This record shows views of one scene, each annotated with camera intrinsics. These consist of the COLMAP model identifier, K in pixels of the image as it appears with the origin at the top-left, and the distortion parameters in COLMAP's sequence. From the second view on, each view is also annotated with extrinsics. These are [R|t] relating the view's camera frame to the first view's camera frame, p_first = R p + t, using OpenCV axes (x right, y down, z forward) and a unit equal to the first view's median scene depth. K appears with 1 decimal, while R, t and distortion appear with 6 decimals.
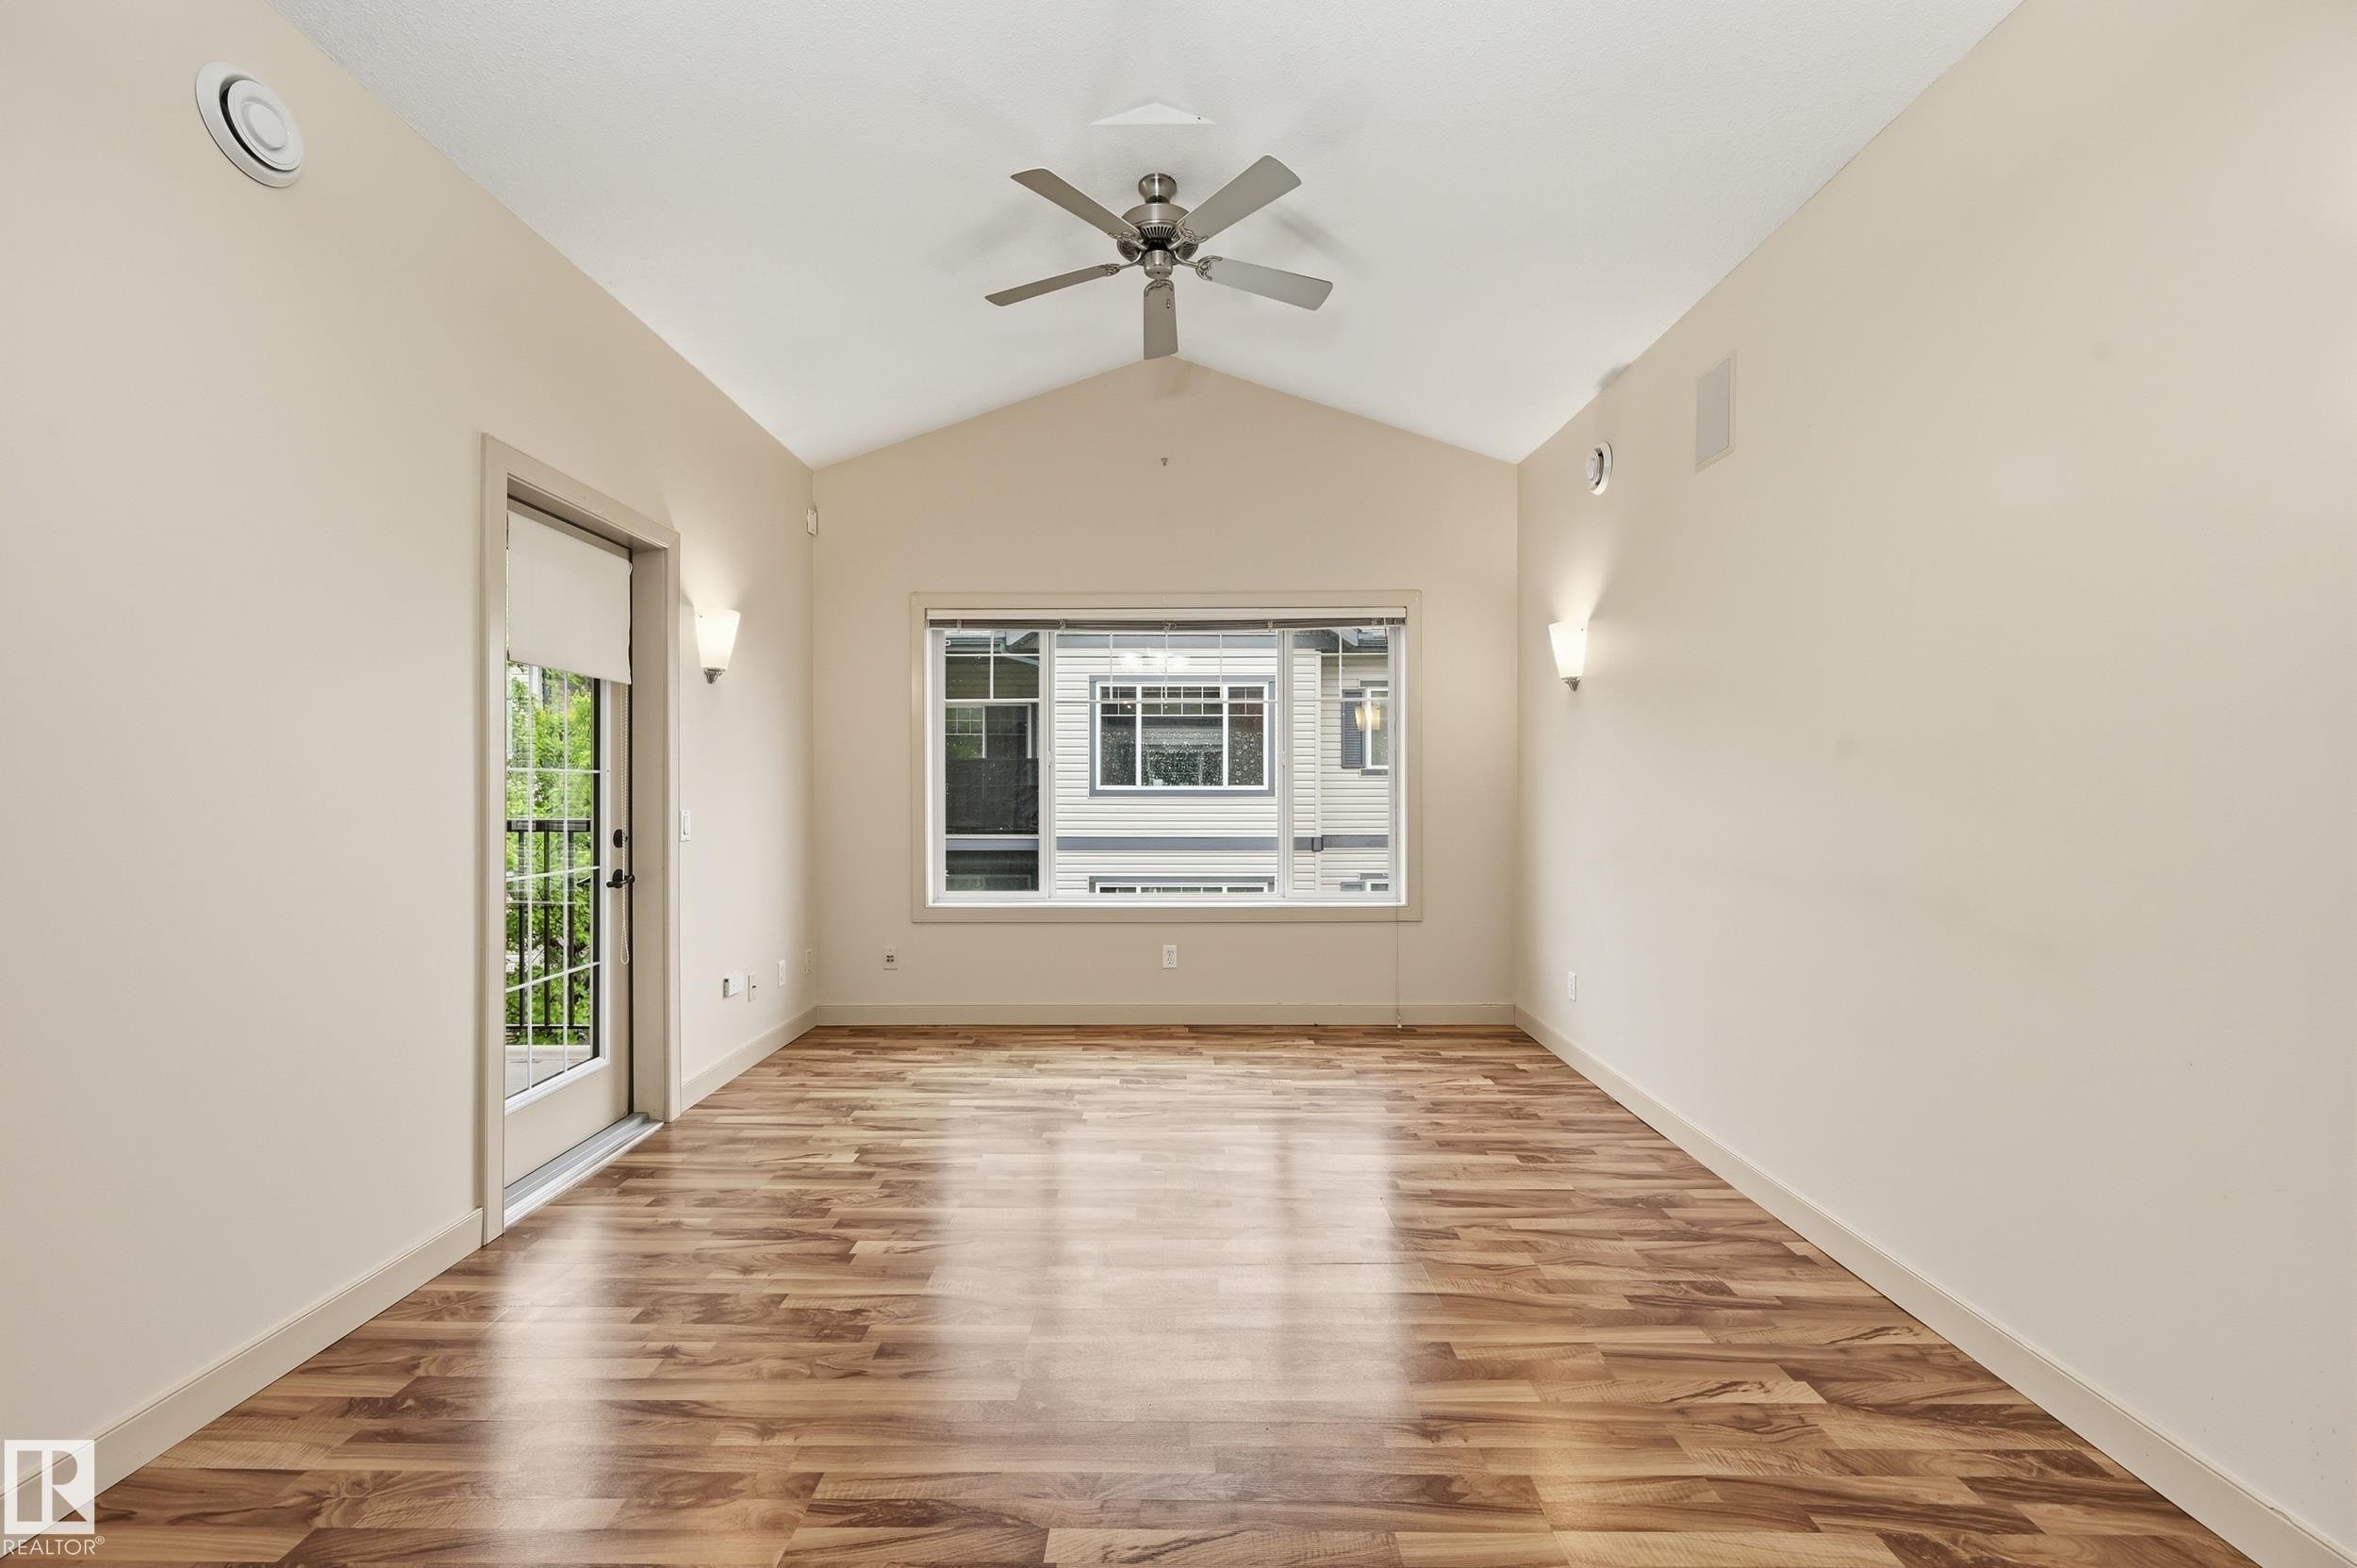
lens RADIAL K [[931.3, 0, 1170.2], [0, 931.3, 789.4], [0, 0, 1]] dist [-0.000586, 0.000643]
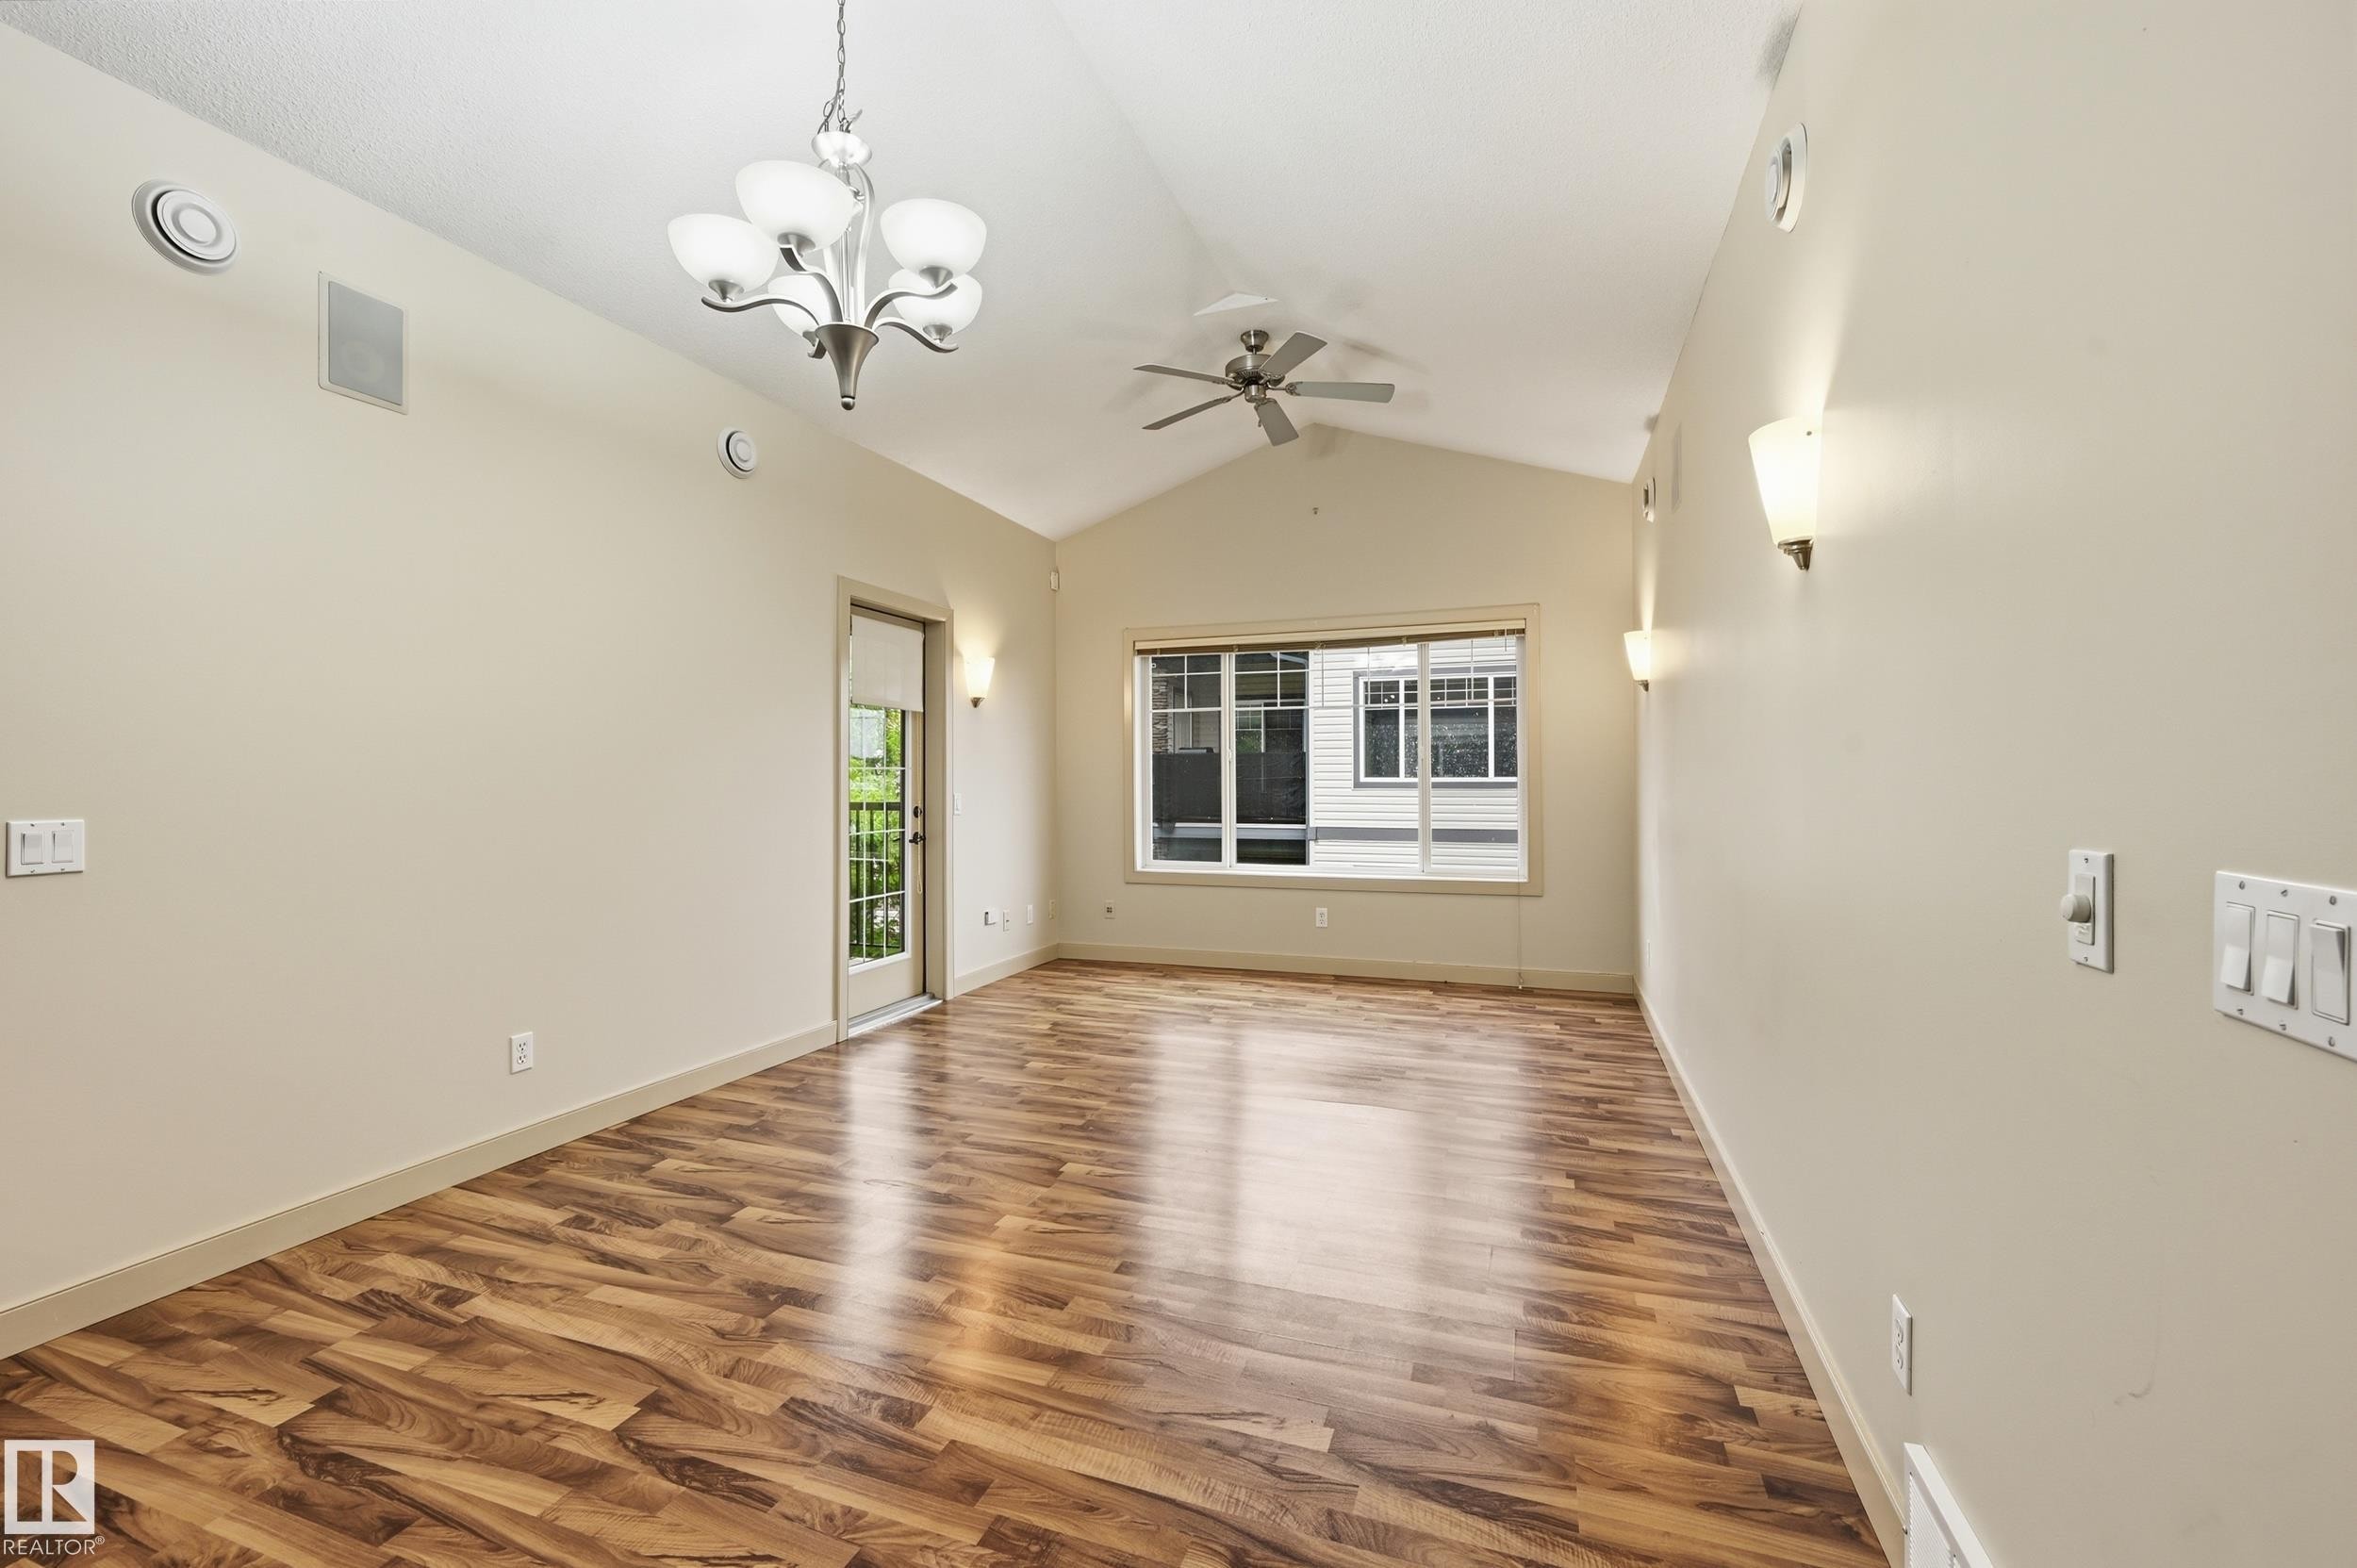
lens RADIAL K [[984.6, 0, 1167.7], [0, 984.6, 772.9], [0, 0, 1]] dist [-0.001696, 0.000650]
pose [[0.941406, -0.004656, -0.337243, 0.342442], [0.001346, 0.999949, -0.010049, 0.005107], [0.337272, 0.009006, 0.941364, -0.387311]]
